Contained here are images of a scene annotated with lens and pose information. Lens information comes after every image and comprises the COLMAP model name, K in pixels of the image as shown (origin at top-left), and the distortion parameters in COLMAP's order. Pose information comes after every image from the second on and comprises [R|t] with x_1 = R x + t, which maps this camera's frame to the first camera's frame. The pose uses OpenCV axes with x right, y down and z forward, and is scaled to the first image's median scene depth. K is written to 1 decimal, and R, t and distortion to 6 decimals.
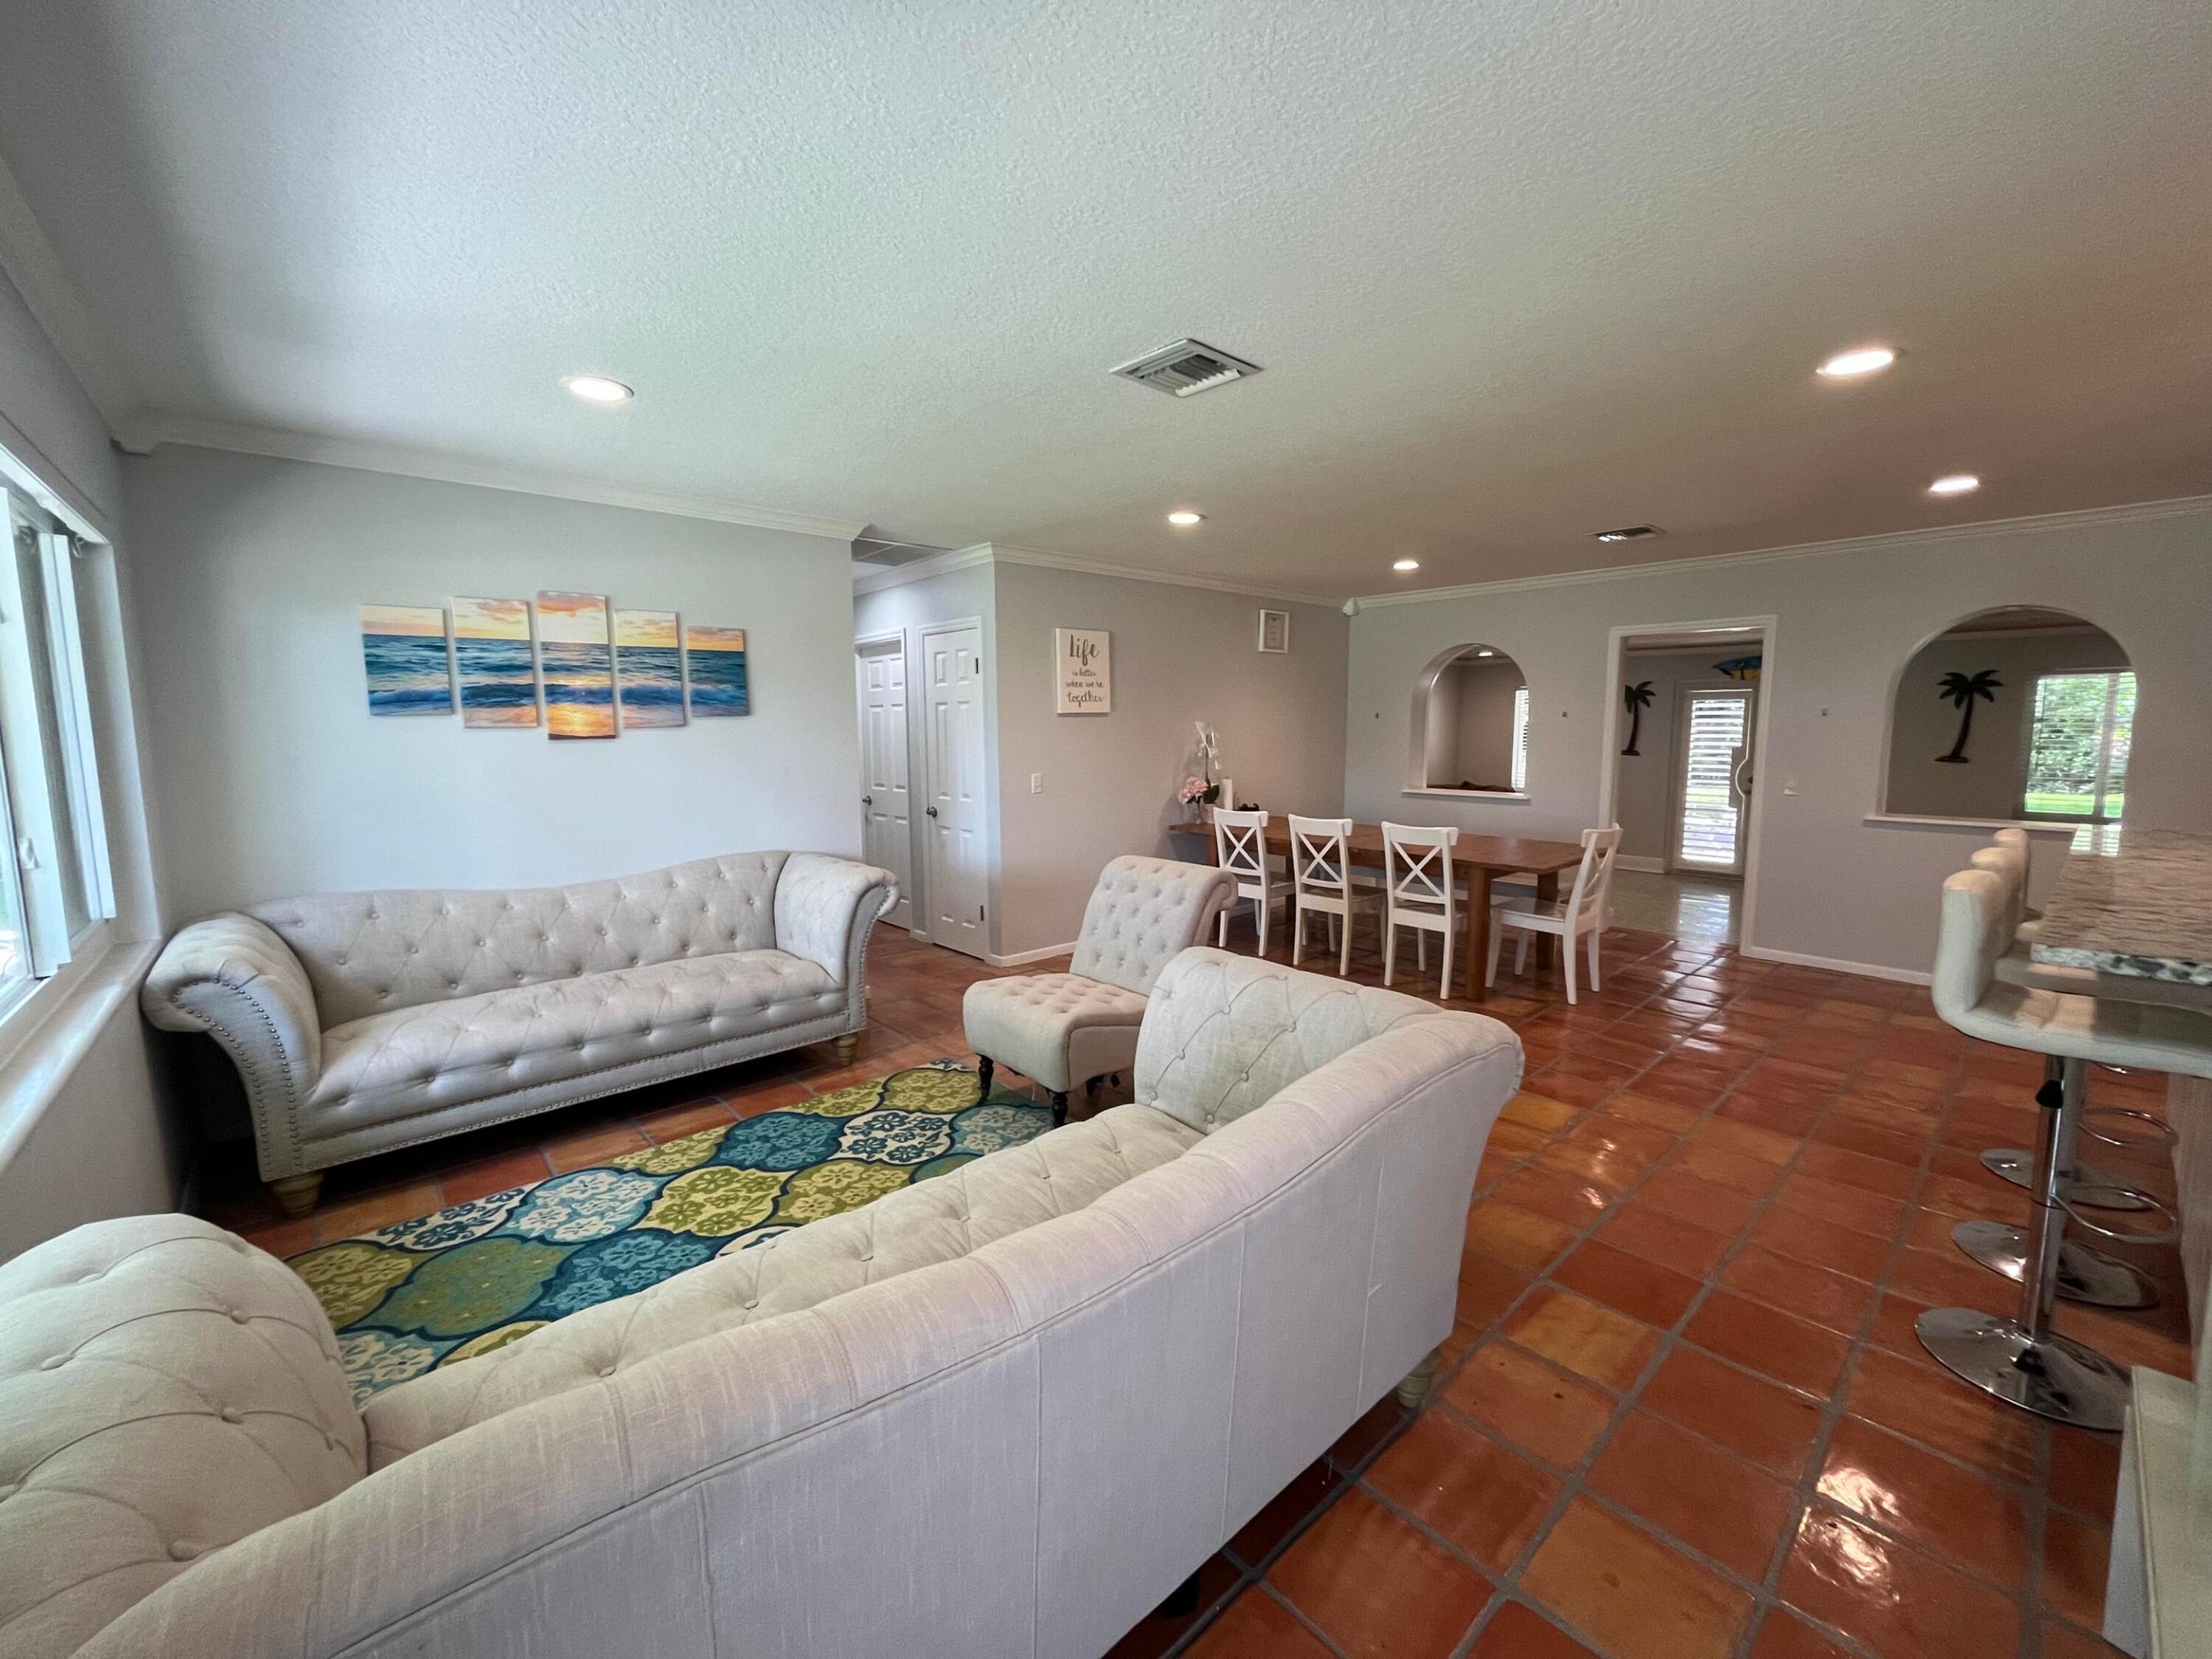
lens RADIAL K [[890.0, 0, 1102.3], [0, 890.0, 822.8], [0, 0, 1]] dist [-0.002539, -0.000362]
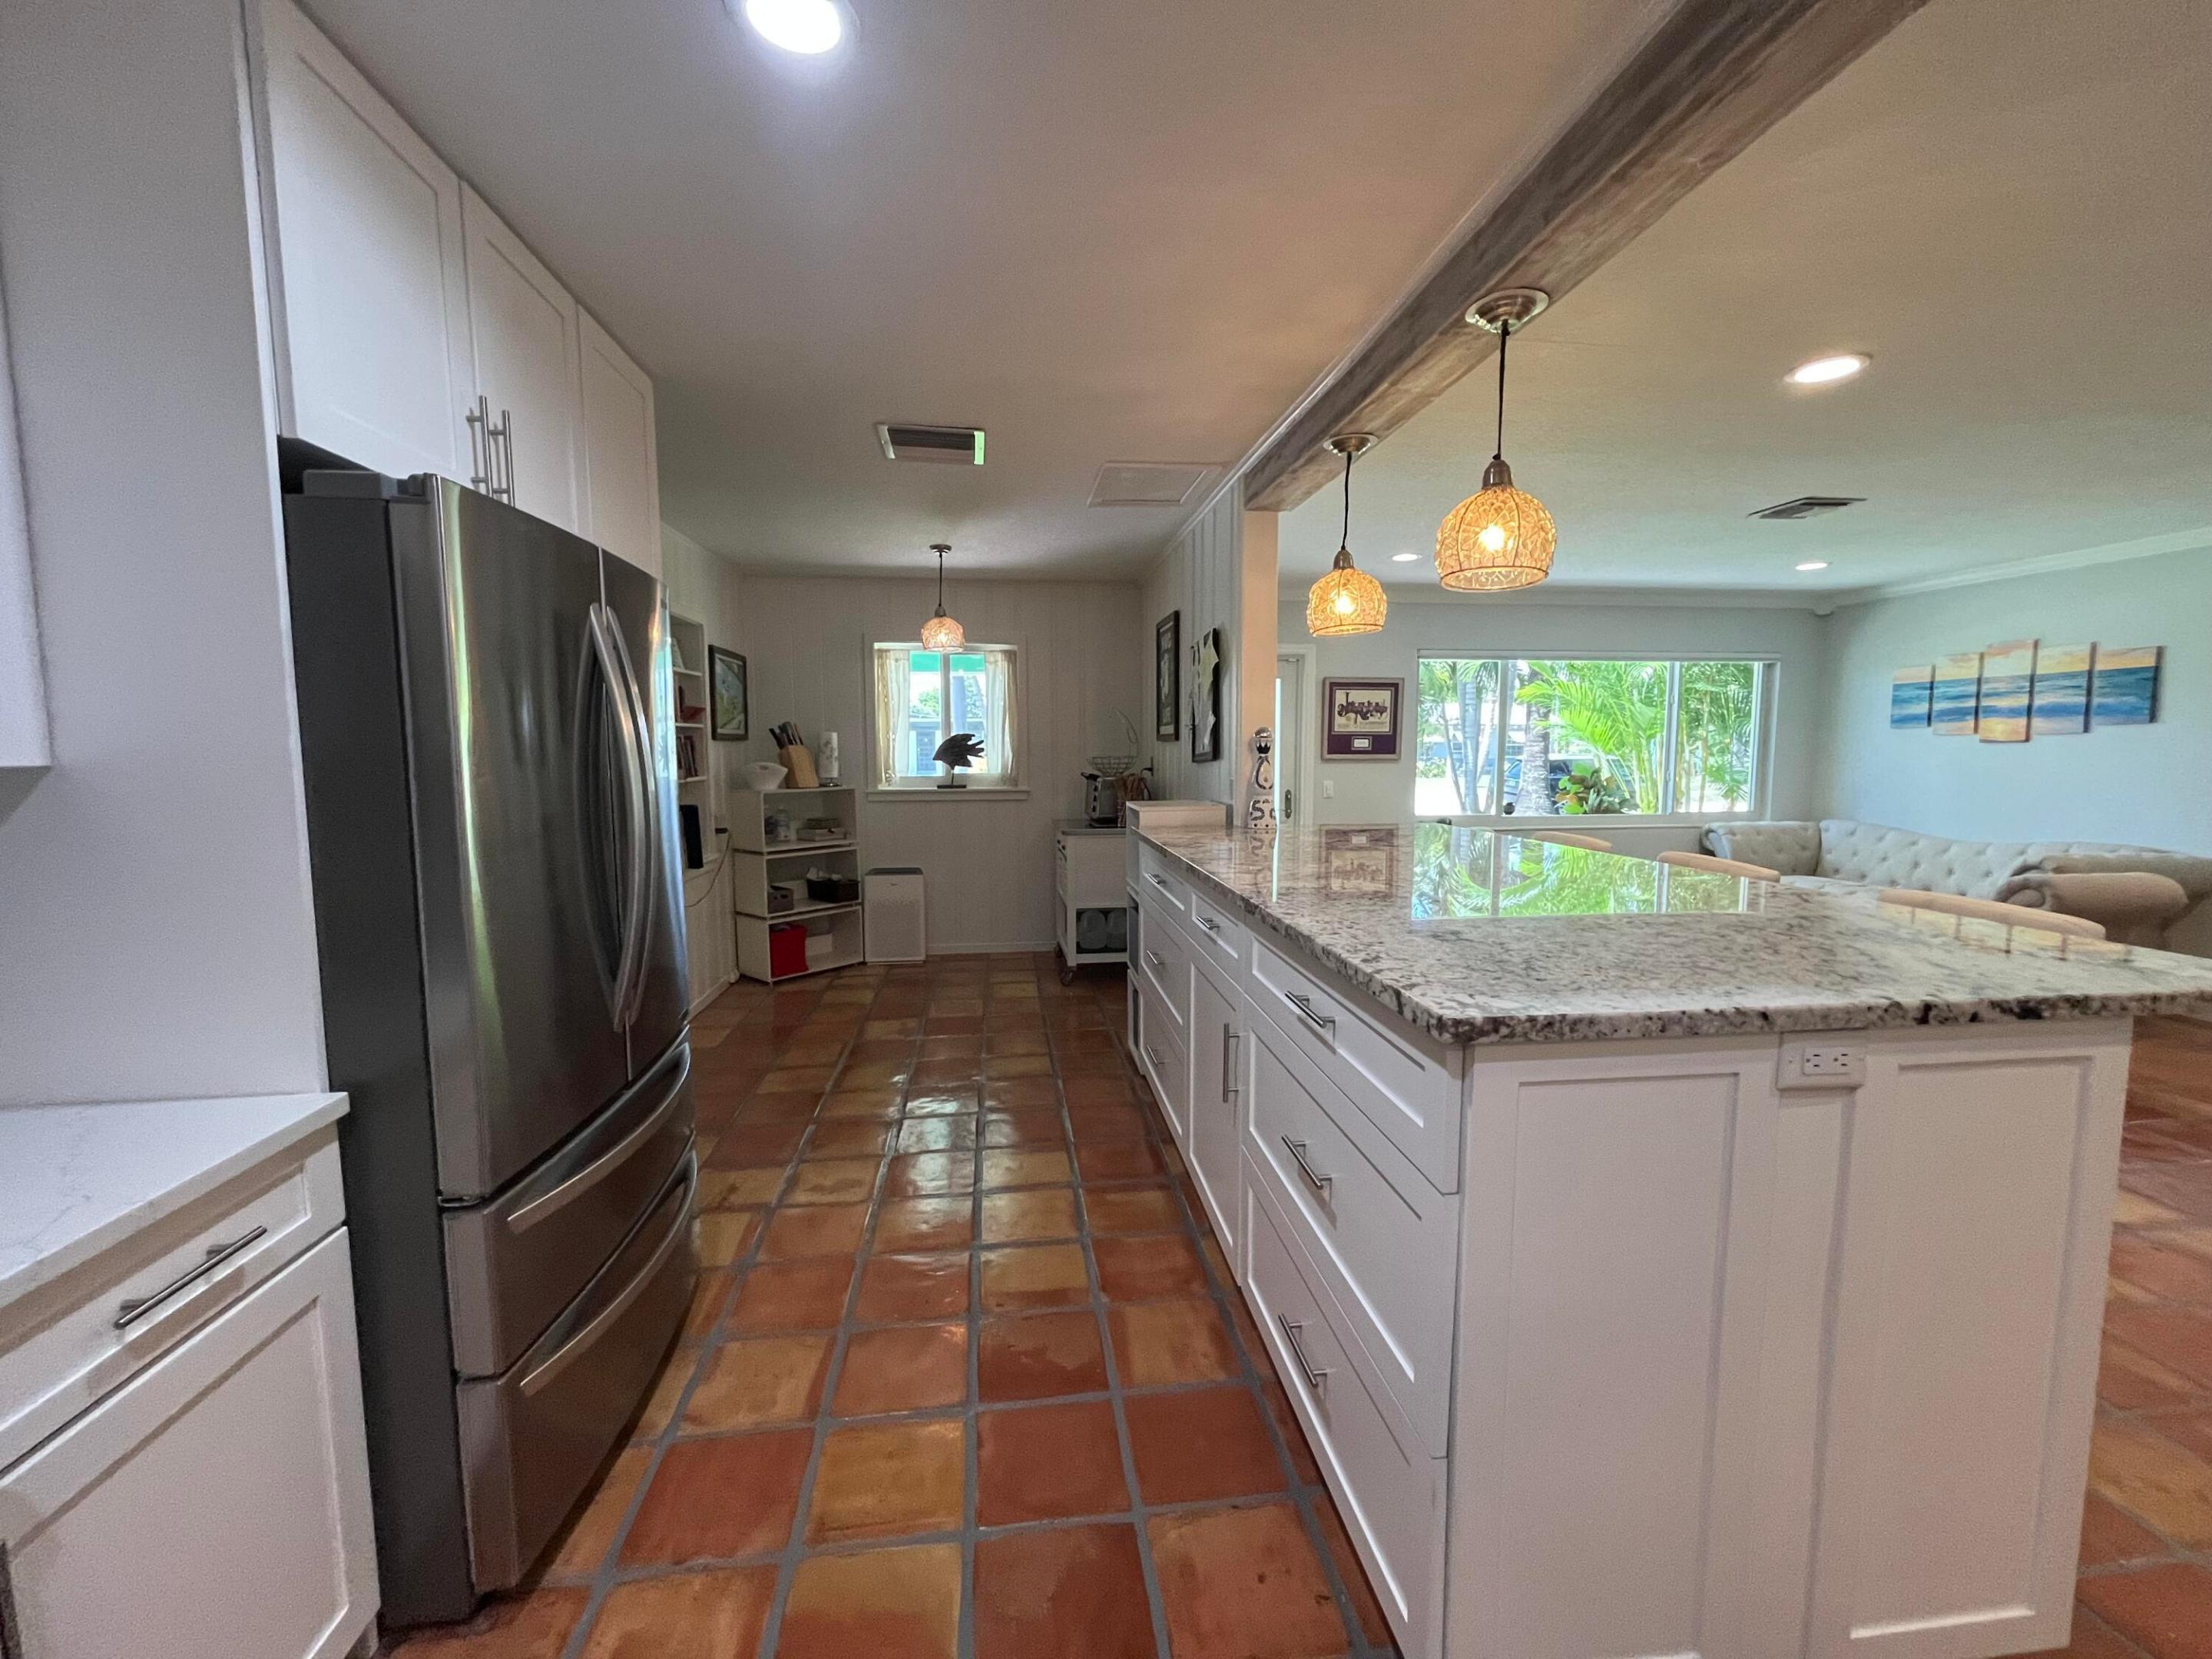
lens RADIAL K [[890.0, 0, 1101.5], [0, 890.0, 826.7], [0, 0, 1]] dist [-0.002539, -0.000362]
pose [[-0.569915, 0.082674, -0.817534, 1.330027], [-0.082442, 0.984152, 0.156994, -0.062155], [0.817557, 0.156873, -0.554068, 0.590746]]
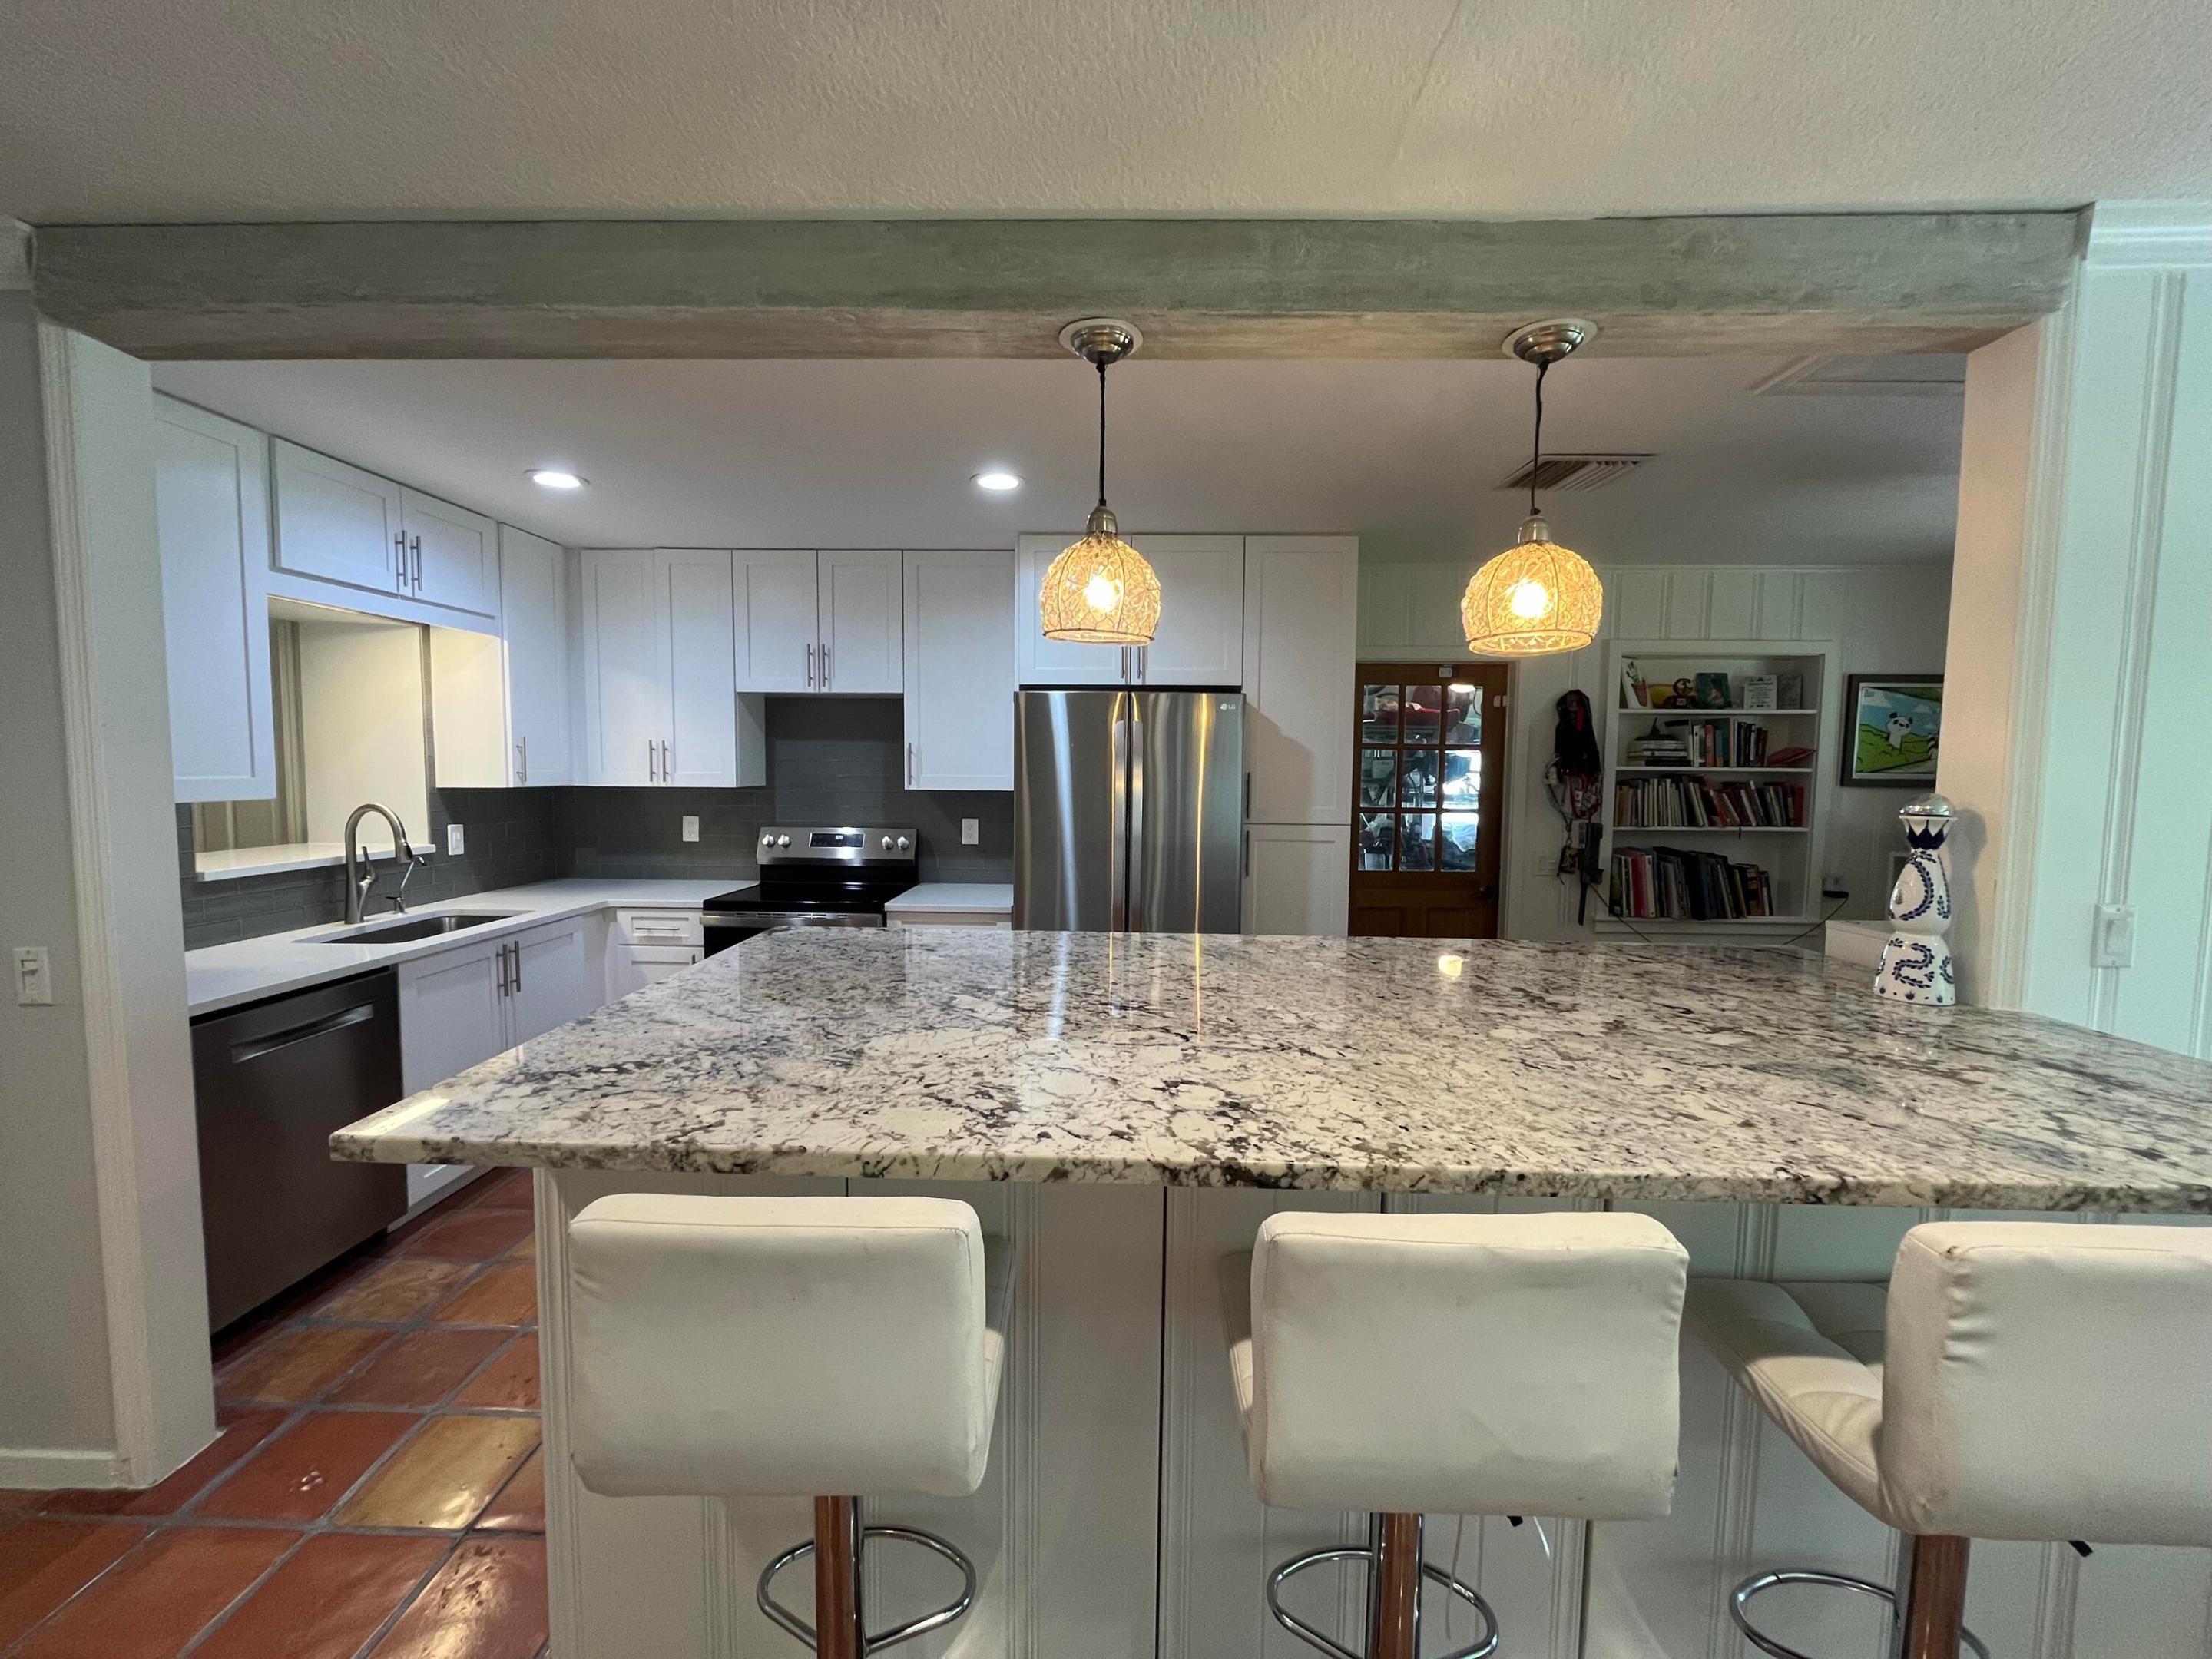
lens RADIAL K [[890.0, 0, 1102.9], [0, 890.0, 825.5], [0, 0, 1]] dist [-0.002539, -0.000362]
pose [[-0.728278, -0.050486, 0.683420, 0.529947], [0.067092, 0.987239, 0.144425, -0.106404], [-0.681990, 0.151033, -0.715597, 0.793306]]
